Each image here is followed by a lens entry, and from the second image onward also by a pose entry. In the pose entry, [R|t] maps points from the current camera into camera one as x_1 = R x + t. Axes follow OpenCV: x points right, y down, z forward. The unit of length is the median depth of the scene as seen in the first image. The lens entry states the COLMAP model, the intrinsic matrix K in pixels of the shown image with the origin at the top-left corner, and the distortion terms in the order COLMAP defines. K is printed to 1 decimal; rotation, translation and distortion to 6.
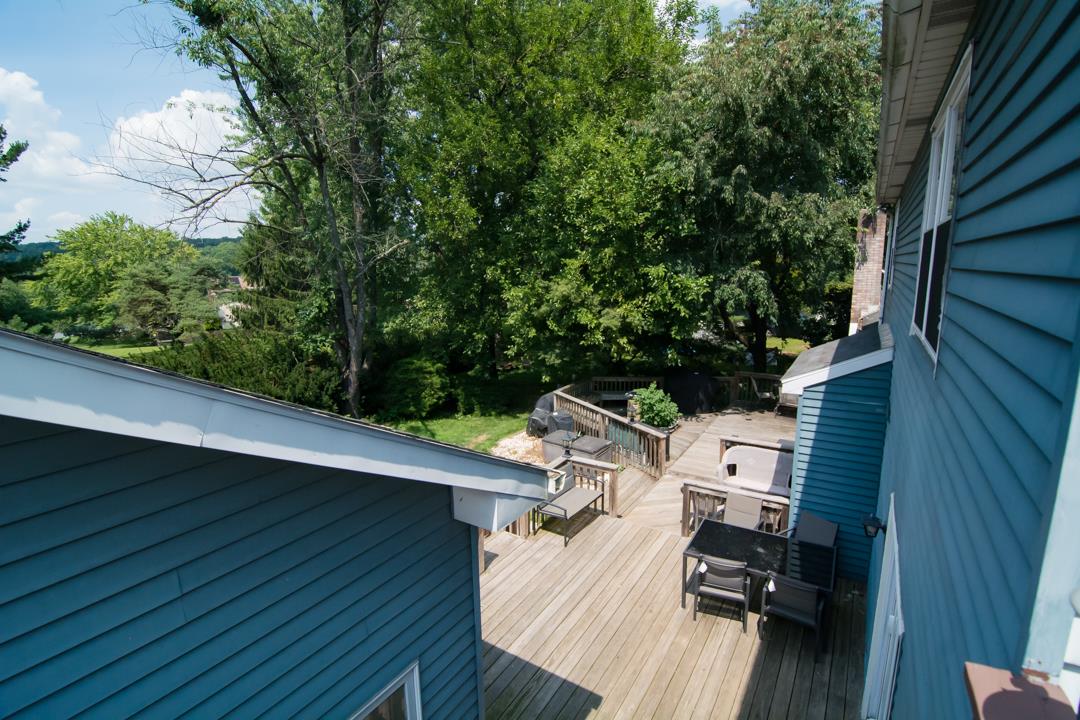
lens RADIAL K [[514.8, 0, 547.2], [0, 514.8, 356.2], [0, 0, 1]] dist [-0.001564, -0.015520]
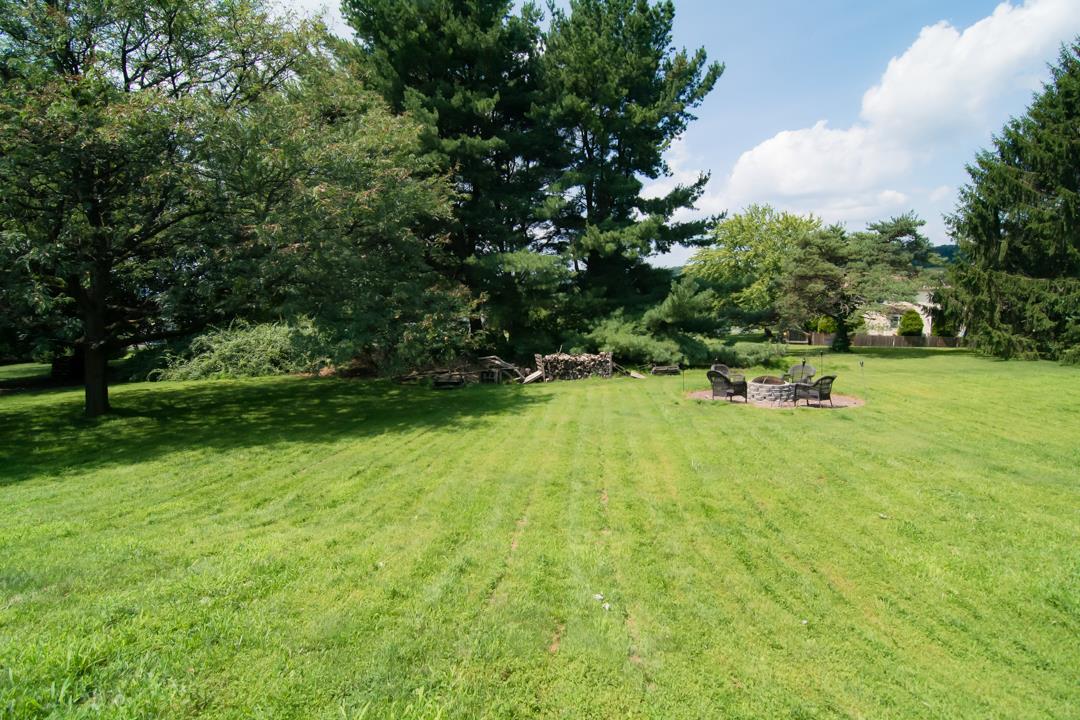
lens RADIAL K [[514.8, 0, 547.2], [0, 514.8, 356.2], [0, 0, 1]] dist [-0.001564, -0.015520]
pose [[0.527947, 0.105364, -0.842716, -0.866867], [-0.139637, 0.989539, 0.036241, 0.073164], [0.837719, 0.098541, 0.537137, 0.716175]]
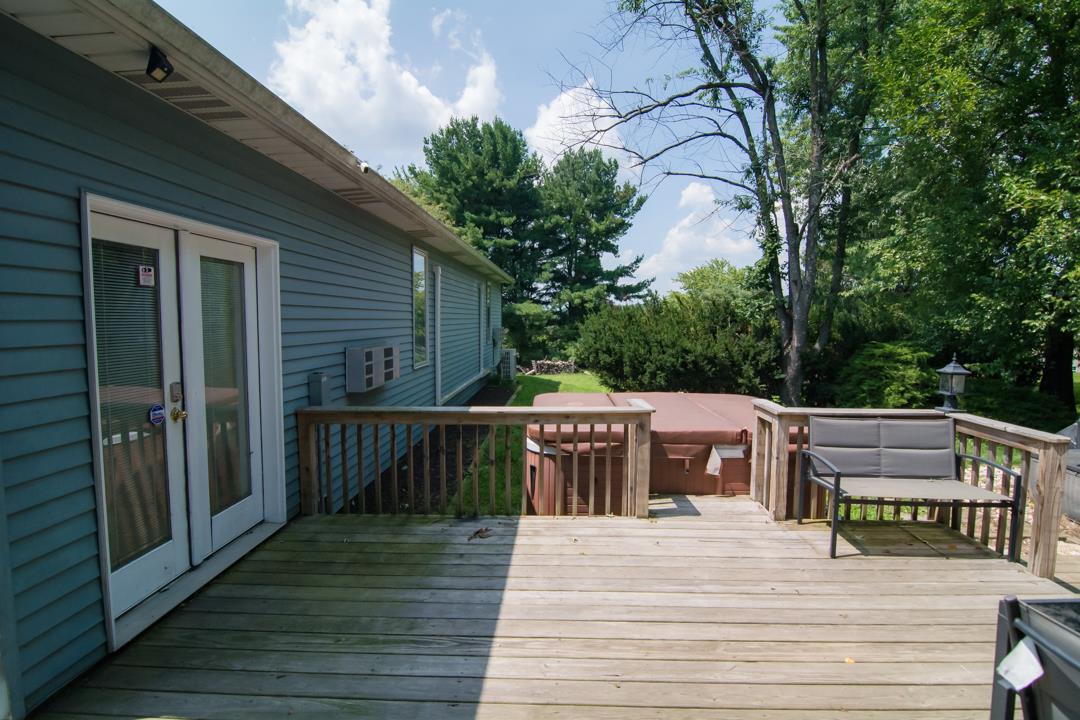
lens RADIAL K [[514.8, 0, 547.2], [0, 514.8, 356.2], [0, 0, 1]] dist [-0.001564, -0.015520]
pose [[0.497994, 0.075675, -0.863872, 0.128611], [-0.162733, 0.986643, -0.007380, 0.108231], [0.851775, 0.144256, 0.503657, 0.240604]]
